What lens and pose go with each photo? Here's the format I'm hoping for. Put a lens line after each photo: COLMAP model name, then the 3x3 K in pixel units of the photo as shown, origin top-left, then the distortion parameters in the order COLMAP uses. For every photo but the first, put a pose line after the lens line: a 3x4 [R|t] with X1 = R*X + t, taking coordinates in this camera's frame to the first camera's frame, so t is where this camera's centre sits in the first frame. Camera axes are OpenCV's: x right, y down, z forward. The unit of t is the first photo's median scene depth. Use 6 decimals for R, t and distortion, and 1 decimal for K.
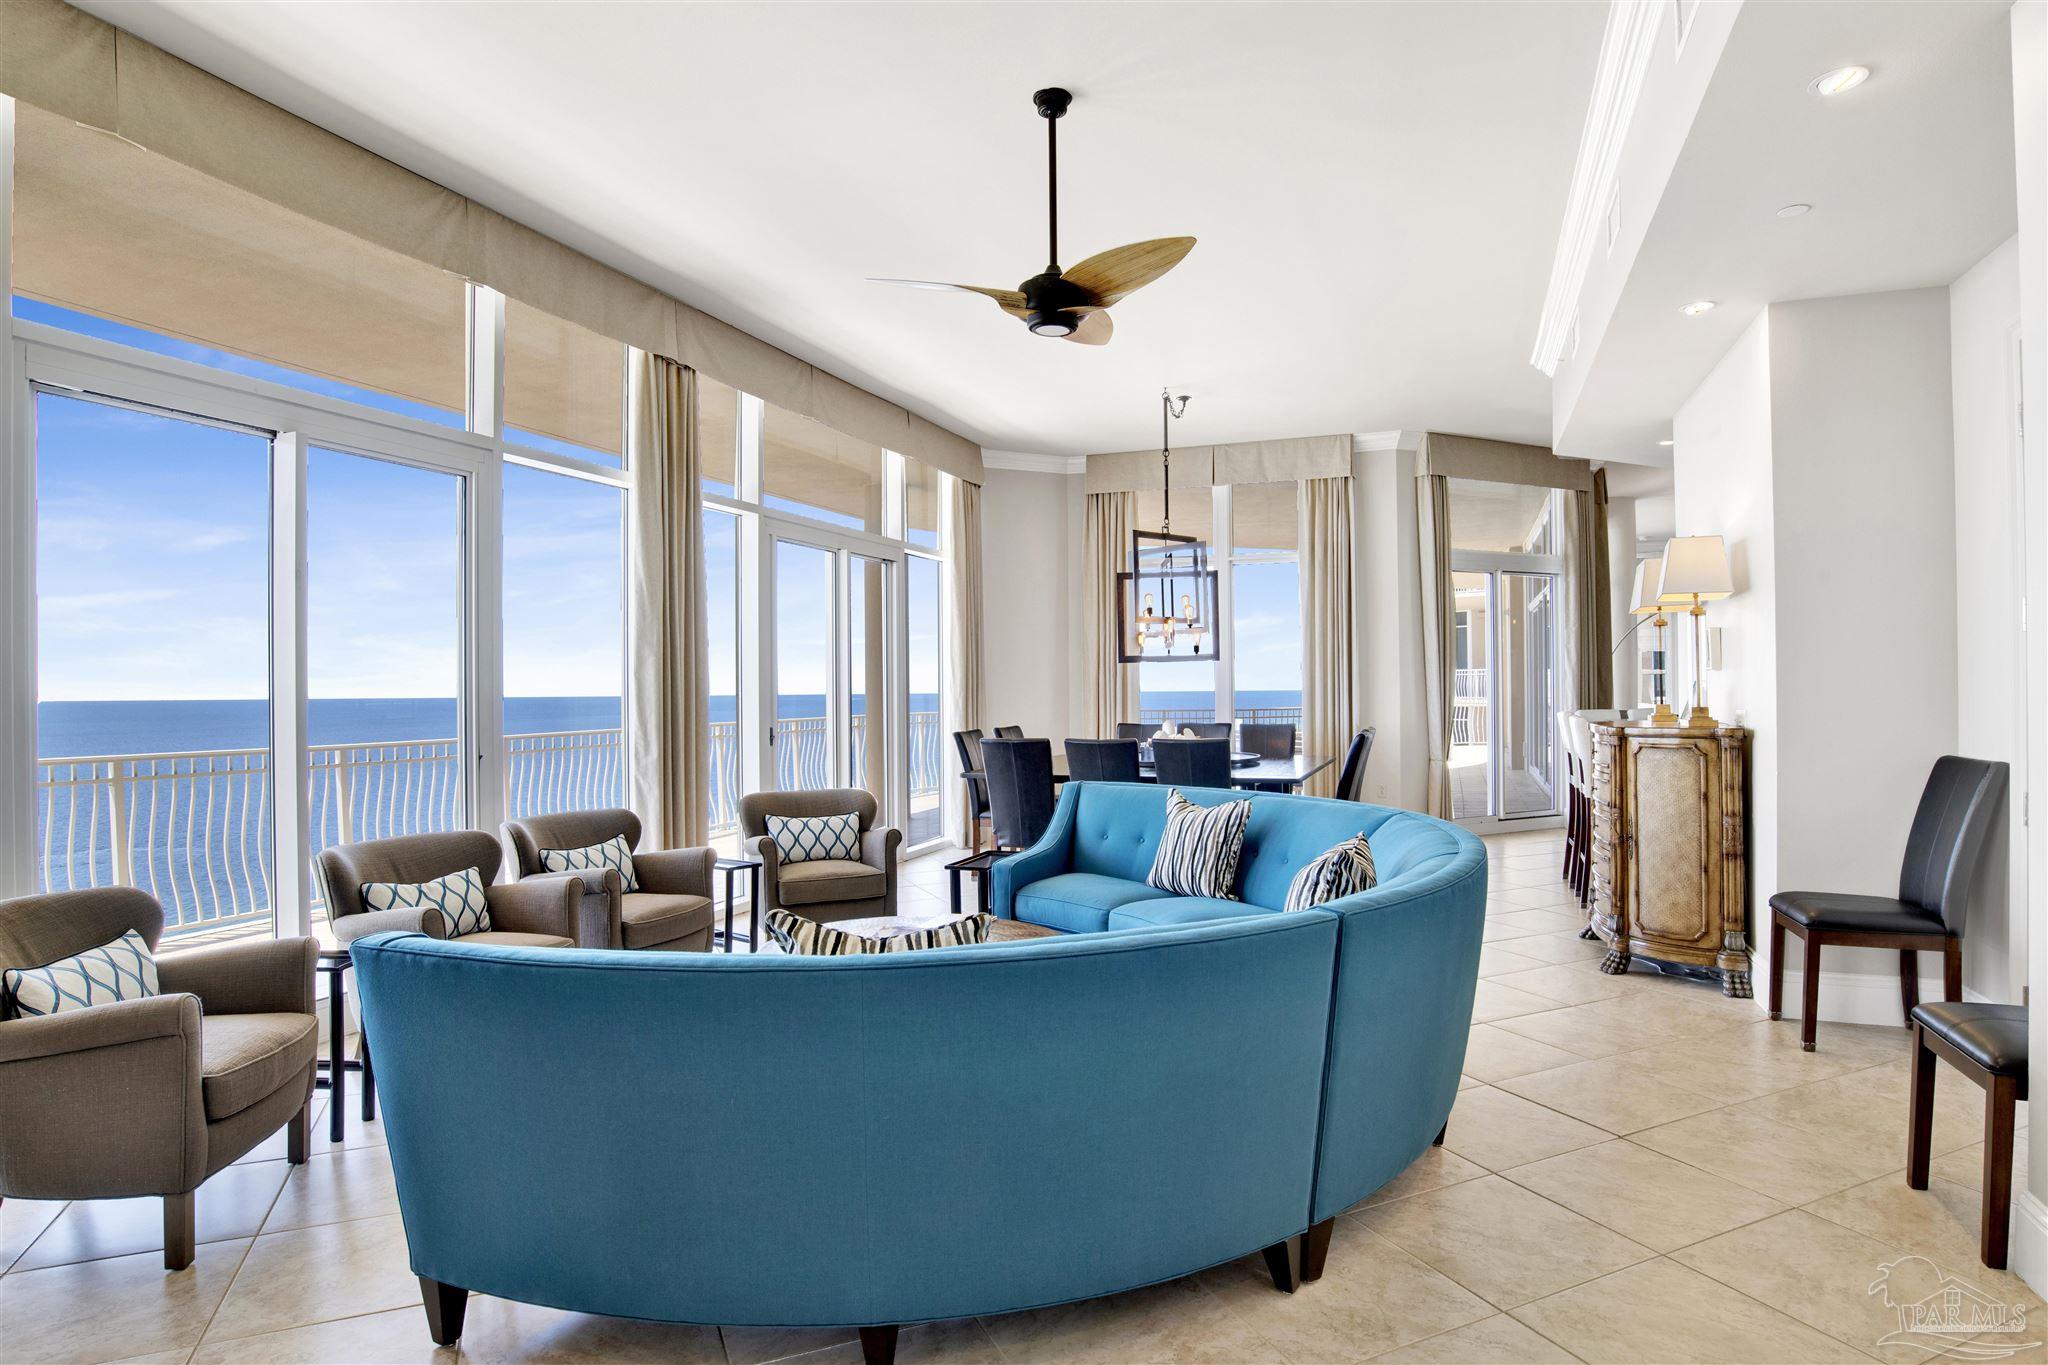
lens RADIAL K [[1116.3, 0, 1022.4], [0, 1116.3, 685.1], [0, 0, 1]] dist [-0.060552, 0.018180]
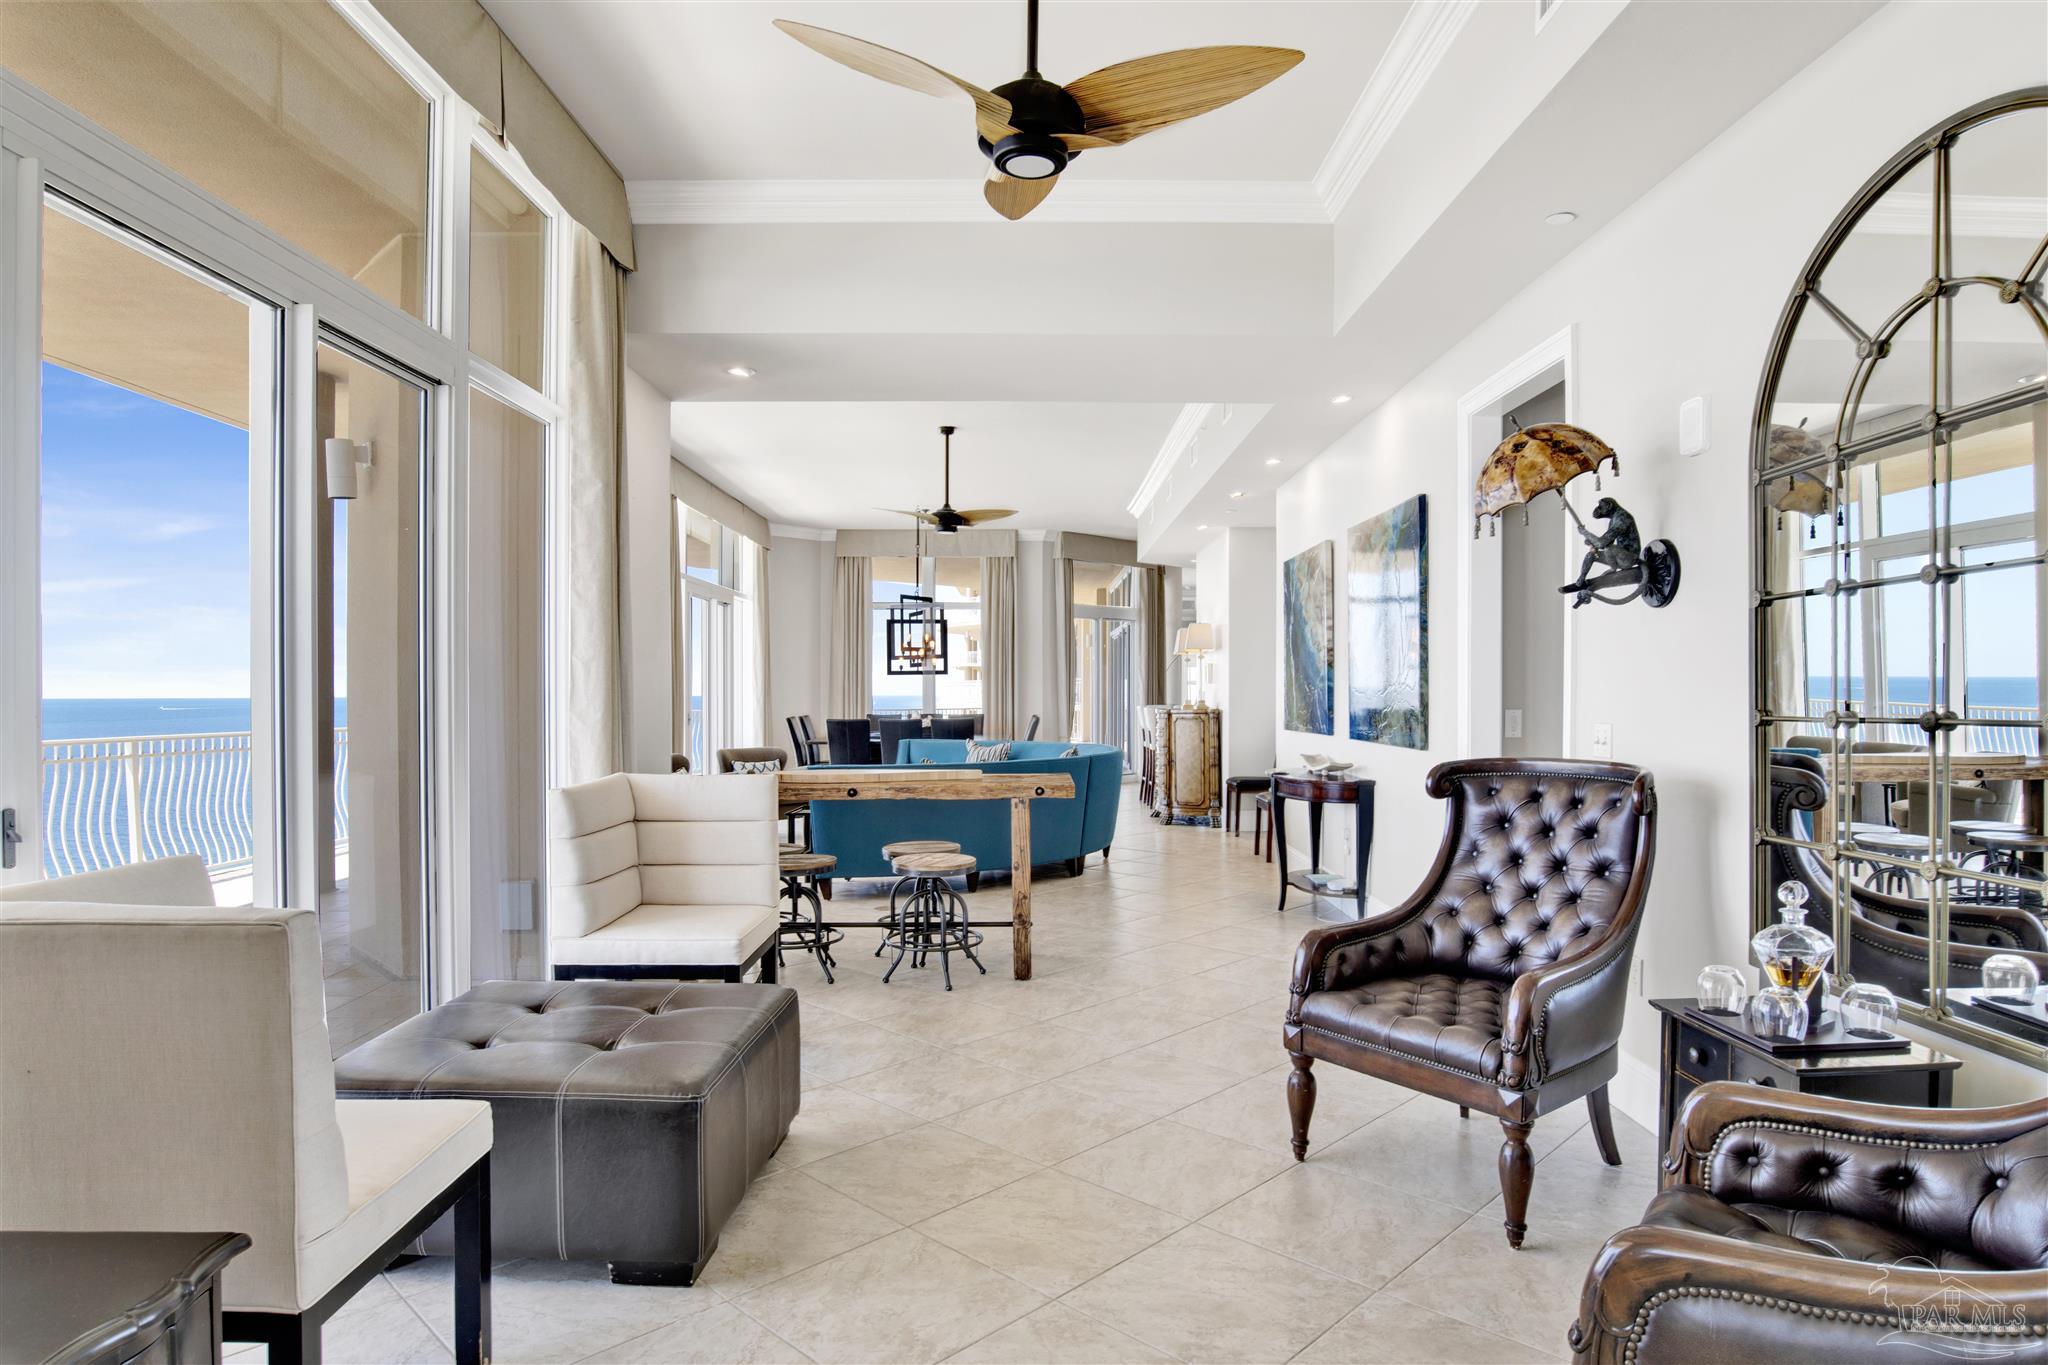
lens RADIAL K [[1207.4, 0, 1024.0], [0, 1207.4, 689.0], [0, 0, 1]] dist [0.003190, 0.000382]
pose [[0.930736, 0.008378, 0.365597, -0.480046], [-0.007288, 0.999964, -0.004359, 0.008575], [-0.365620, 0.001393, 0.930763, -0.902741]]
